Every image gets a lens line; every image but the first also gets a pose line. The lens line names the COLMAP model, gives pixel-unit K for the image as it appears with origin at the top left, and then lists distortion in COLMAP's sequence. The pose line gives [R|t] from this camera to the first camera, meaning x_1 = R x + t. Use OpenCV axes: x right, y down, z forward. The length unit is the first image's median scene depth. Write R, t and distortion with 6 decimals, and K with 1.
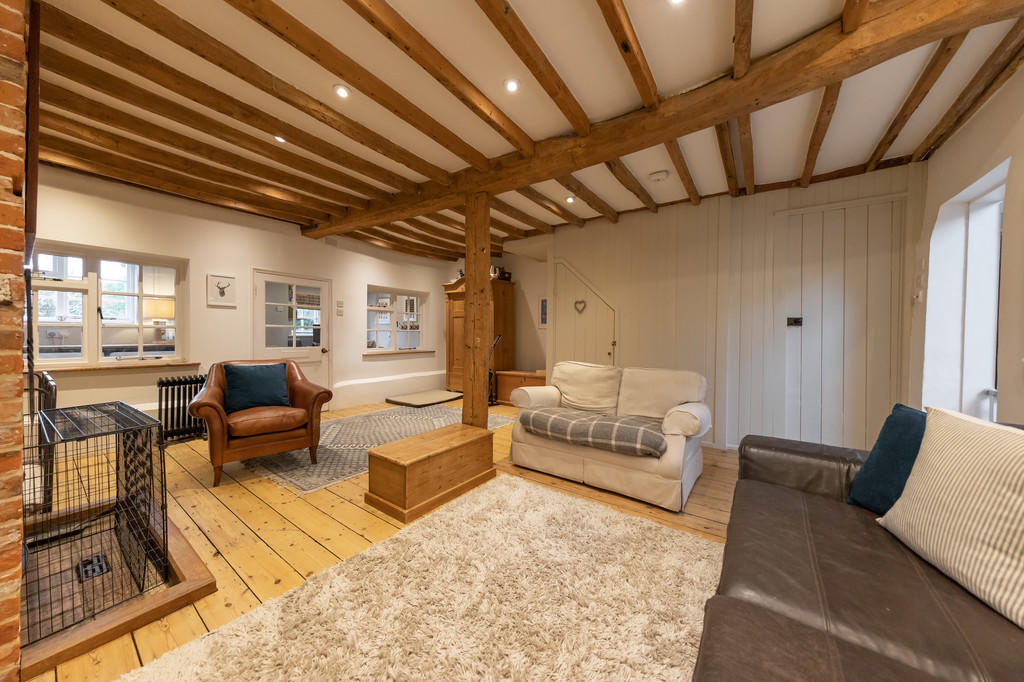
lens RADIAL K [[351.4, 0, 512.0], [0, 351.4, 341.0], [0, 0, 1]] dist [0.014796, 0.000008]
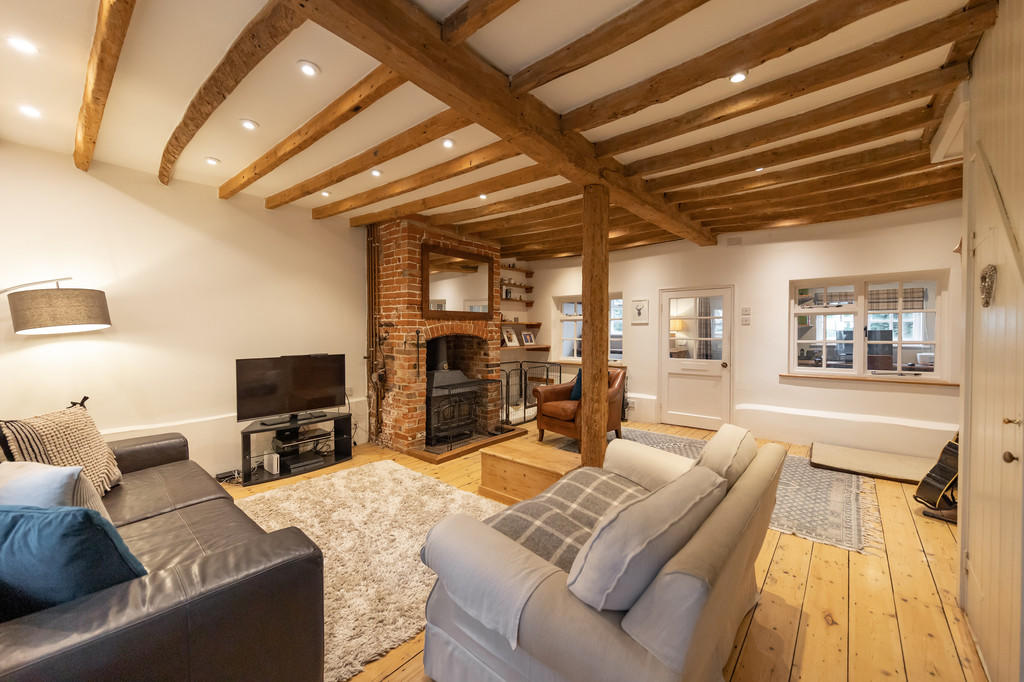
lens RADIAL K [[391.1, 0, 512.0], [0, 391.1, 341.0], [0, 0, 1]] dist [0.007859, -0.000083]
pose [[-0.093695, 0.015496, -0.995480, 0.583959], [-0.015386, 0.999737, 0.017010, -0.048580], [0.995482, 0.016910, -0.093432, 0.624419]]
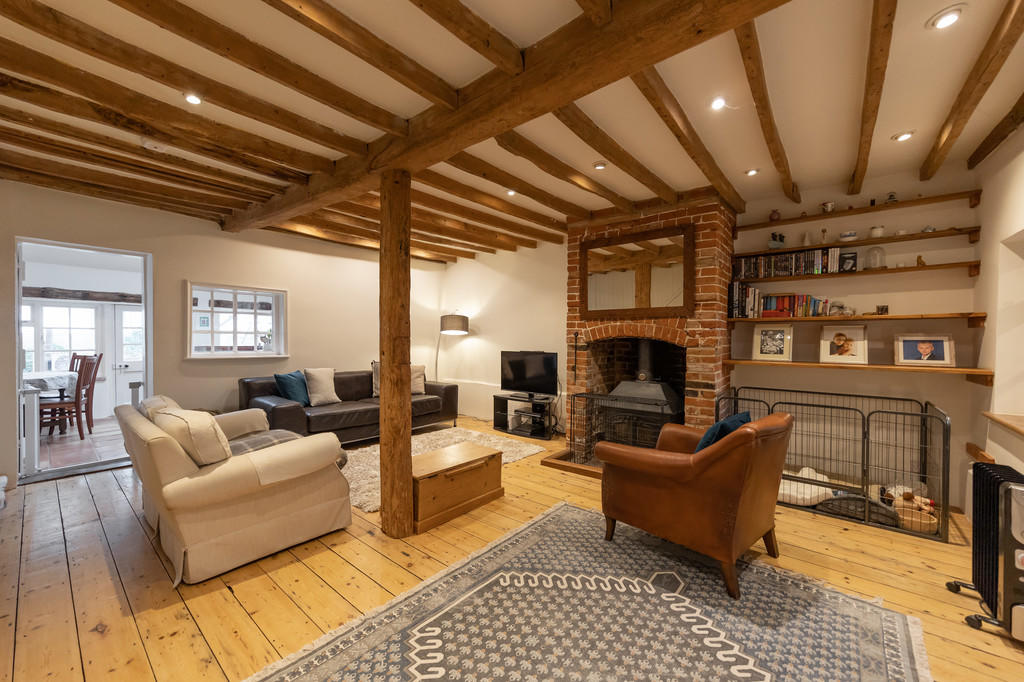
lens RADIAL K [[391.1, 0, 512.0], [0, 391.1, 341.0], [0, 0, 1]] dist [0.007859, -0.000083]
pose [[-0.997729, -0.015809, 0.065469, -0.258609], [-0.014042, 0.999527, 0.027361, -0.057594], [-0.065871, 0.026379, -0.997479, 1.261385]]
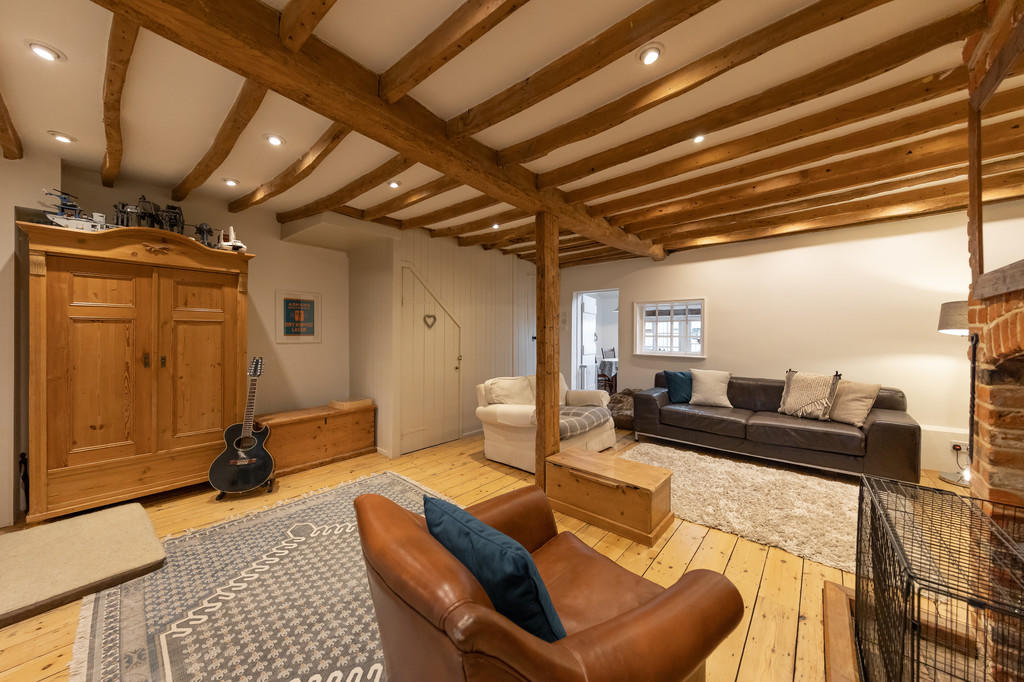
lens RADIAL K [[356.2, 0, 513.9], [0, 356.2, 334.9], [0, 0, 1]] dist [0.000784, 0.000031]
pose [[0.076481, -0.009712, 0.997024, -0.714144], [0.018253, 0.999799, 0.008338, -0.065103], [-0.996904, 0.017561, 0.076643, 0.710177]]
